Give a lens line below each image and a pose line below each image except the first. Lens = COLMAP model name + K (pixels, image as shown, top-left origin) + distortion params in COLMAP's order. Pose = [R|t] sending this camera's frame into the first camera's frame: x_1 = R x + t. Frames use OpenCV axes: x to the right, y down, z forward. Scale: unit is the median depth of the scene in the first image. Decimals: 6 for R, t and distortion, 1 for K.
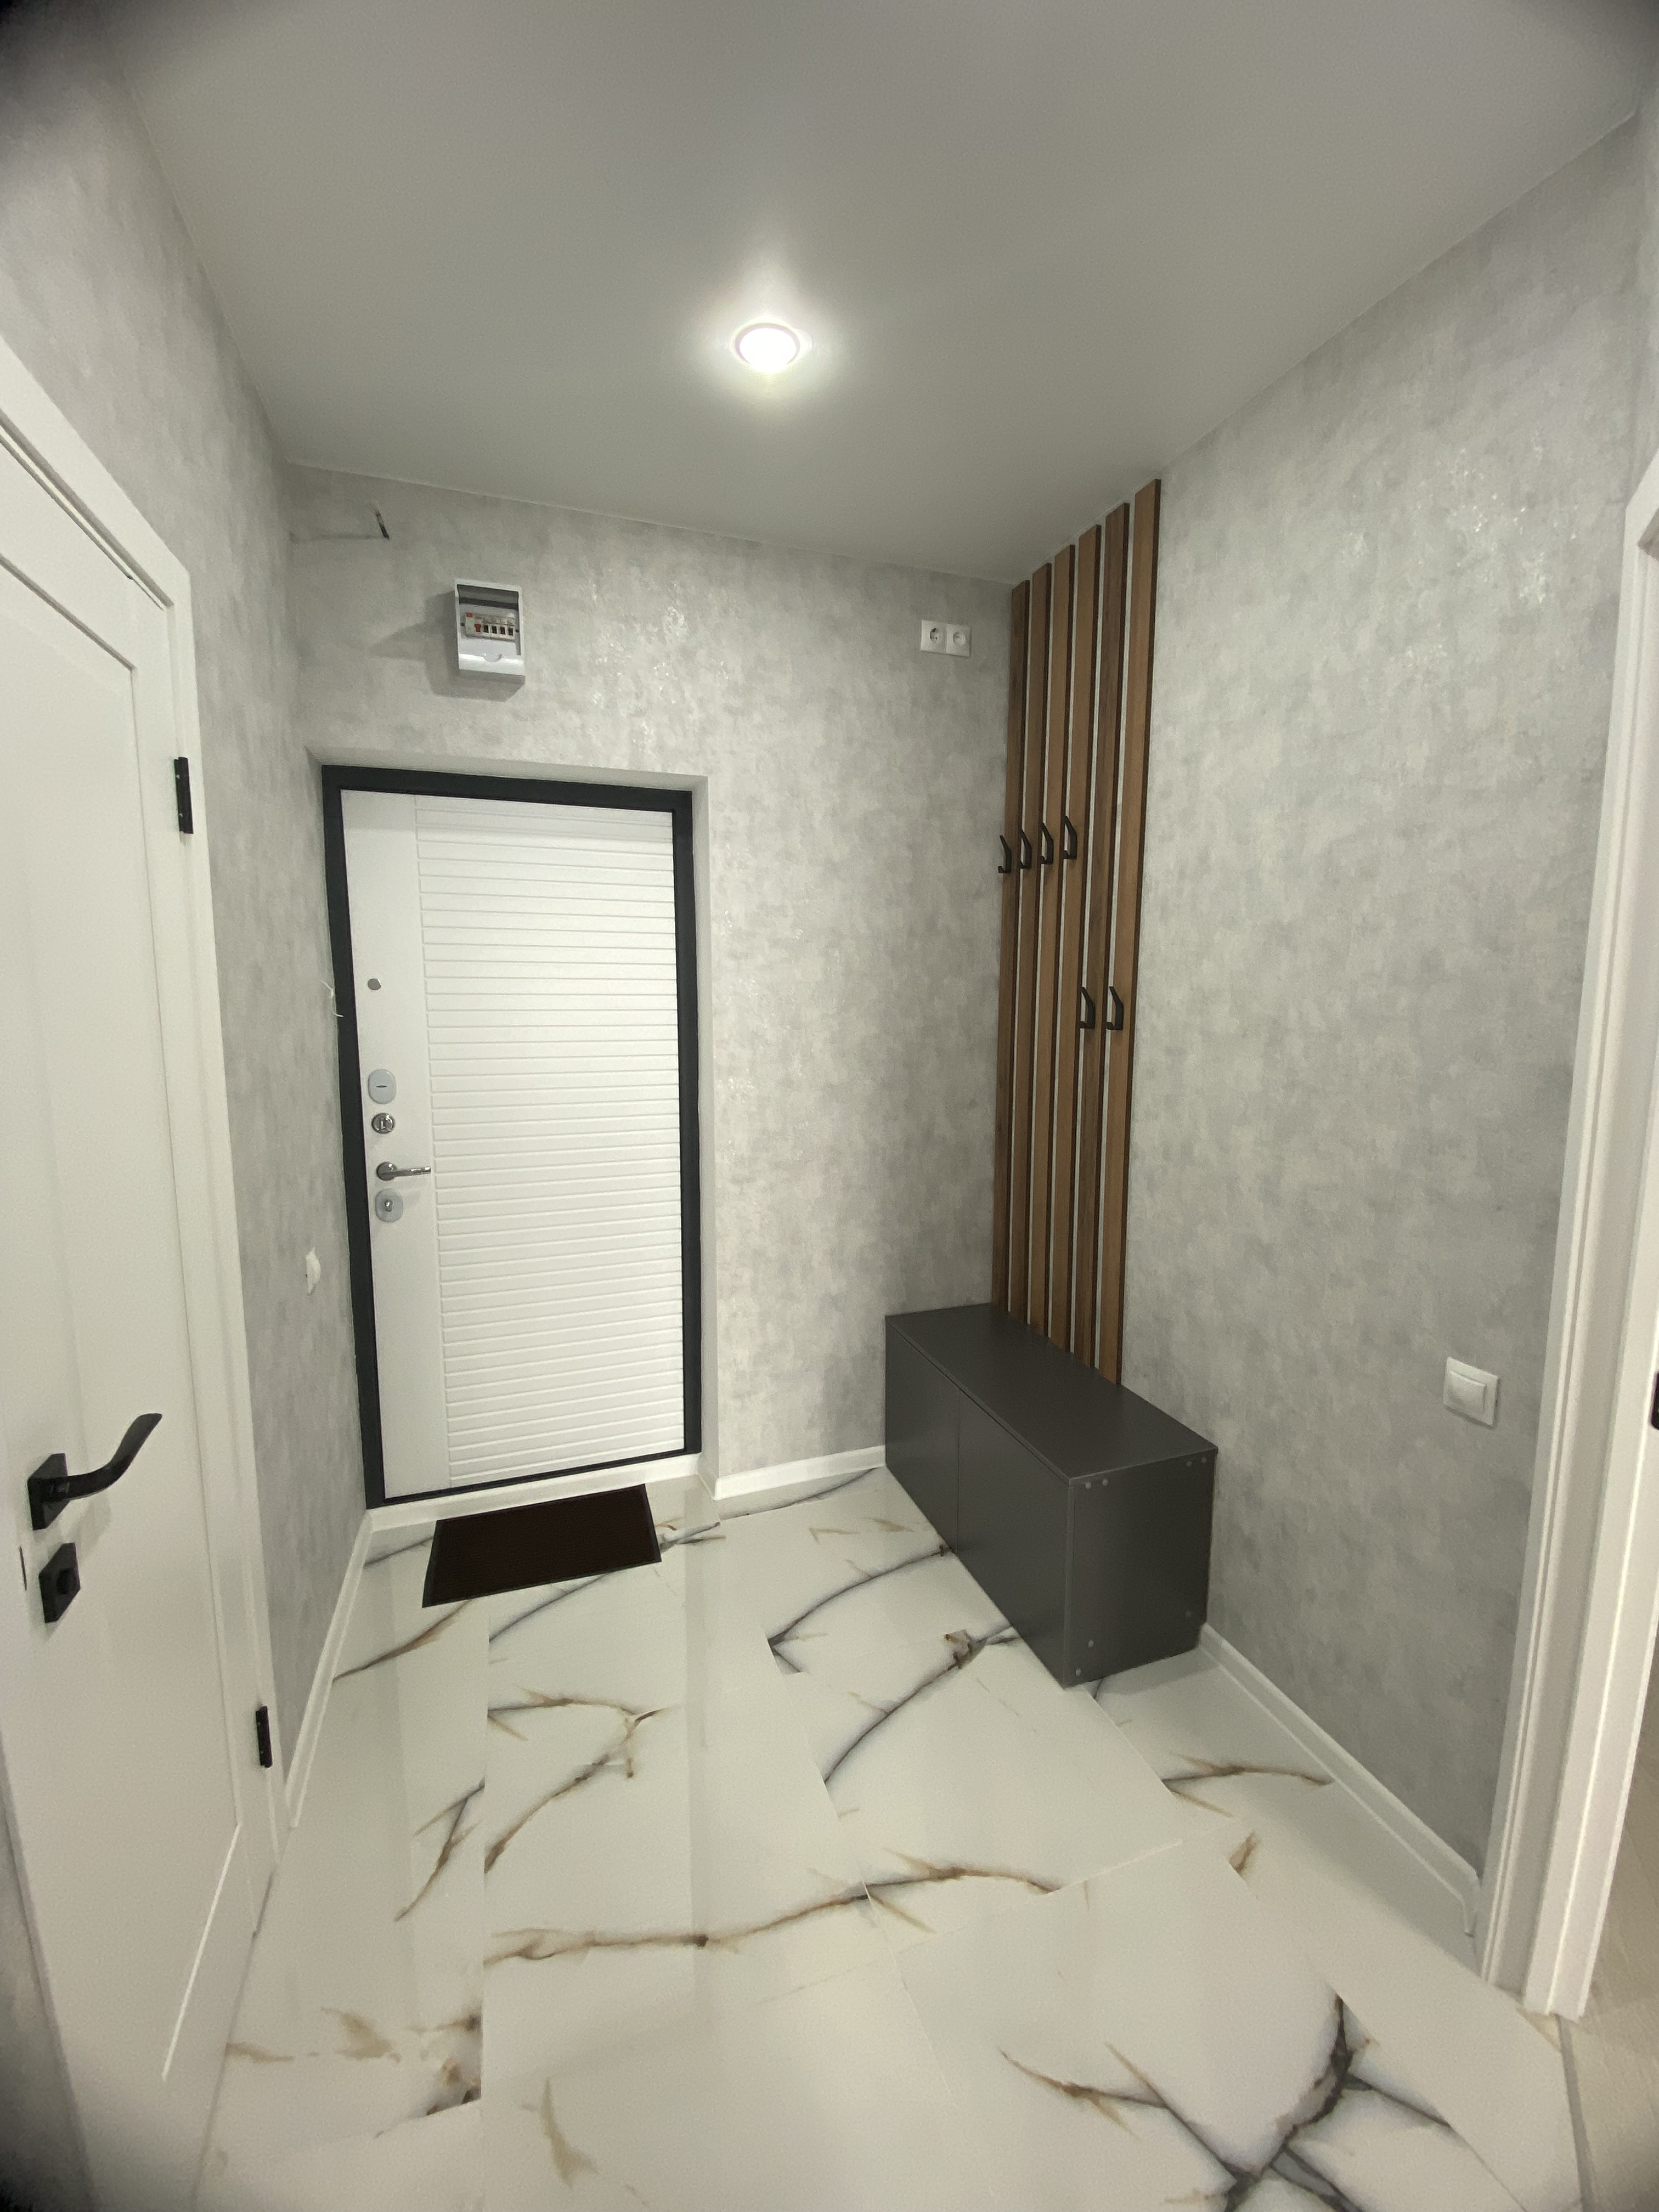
lens RADIAL K [[901.8, 0, 828.0], [0, 901.8, 1099.8], [0, 0, 1]] dist [0.017118, -0.017933]
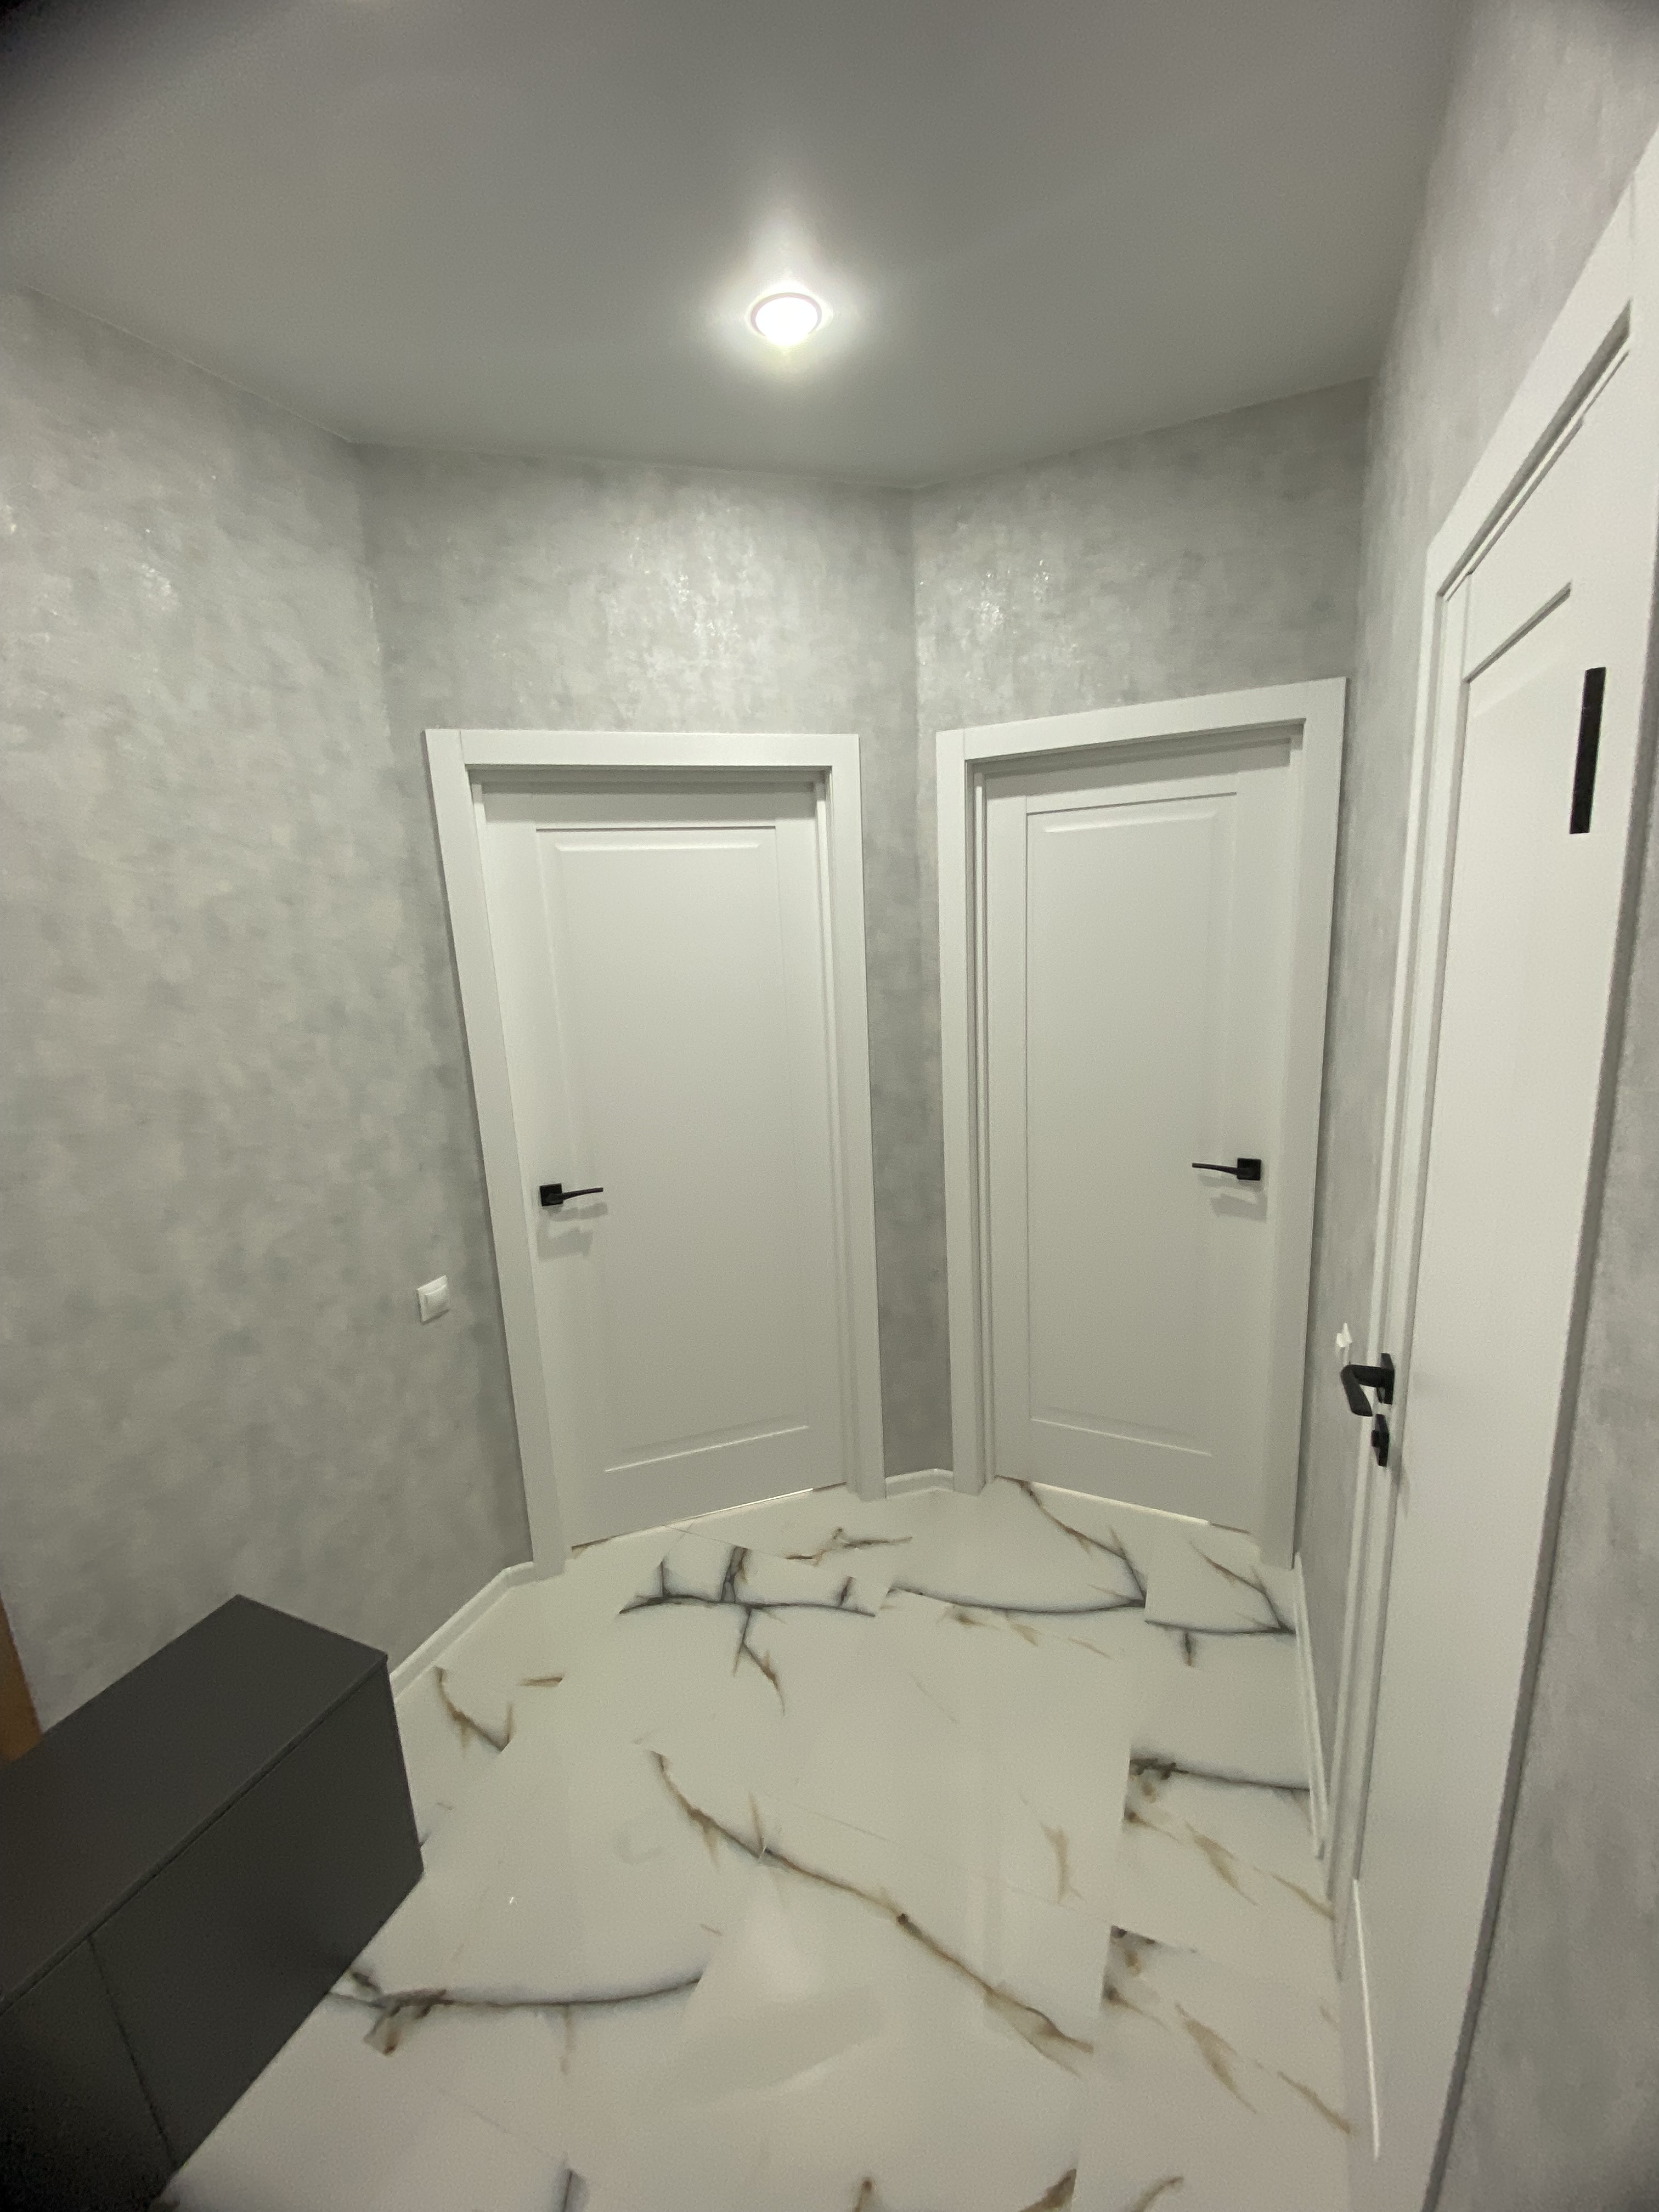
lens RADIAL K [[901.8, 0, 828.0], [0, 901.8, 1099.8], [0, 0, 1]] dist [0.017118, -0.017933]
pose [[-0.736054, -0.104997, 0.668730, -0.639873], [0.131082, 0.947090, 0.292980, -0.298625], [-0.664110, 0.303308, -0.683346, 1.386091]]
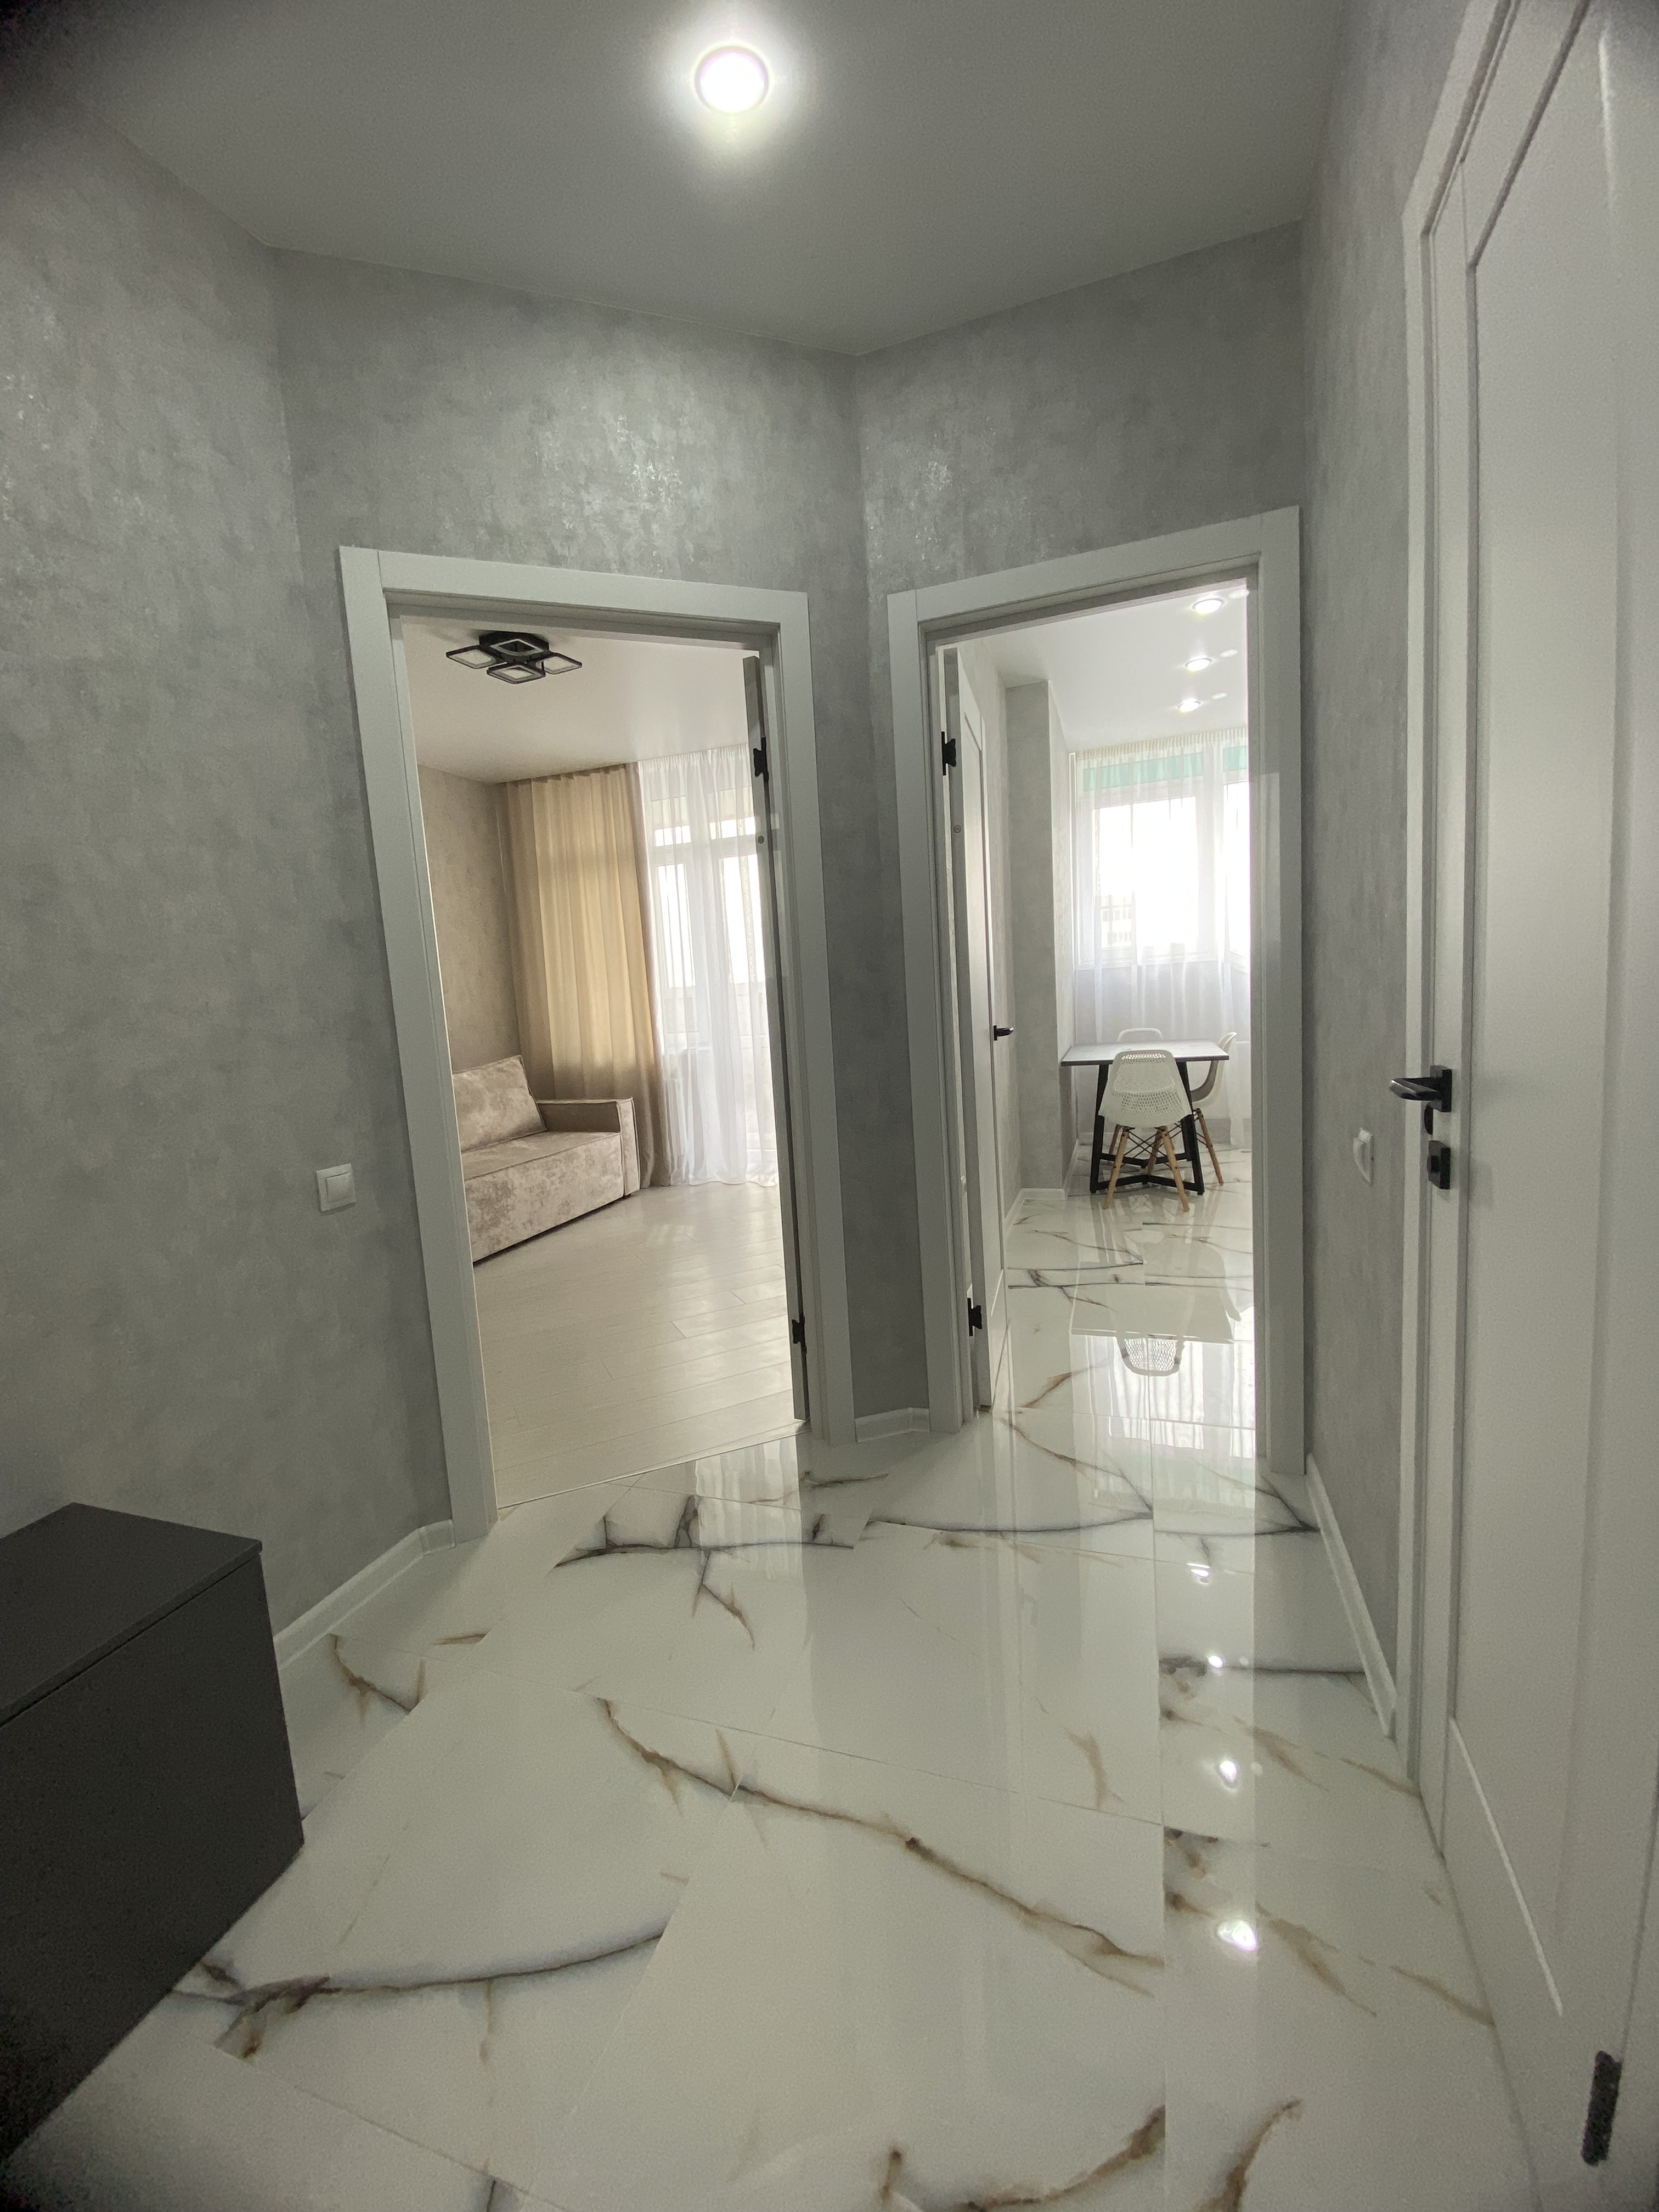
lens RADIAL K [[901.8, 0, 828.0], [0, 901.8, 1099.8], [0, 0, 1]] dist [0.017118, -0.017933]
pose [[-0.783794, -0.024827, 0.620525, -0.556592], [0.137962, 0.967271, 0.212963, 0.031371], [-0.605503, 0.252528, -0.754716, 1.414032]]
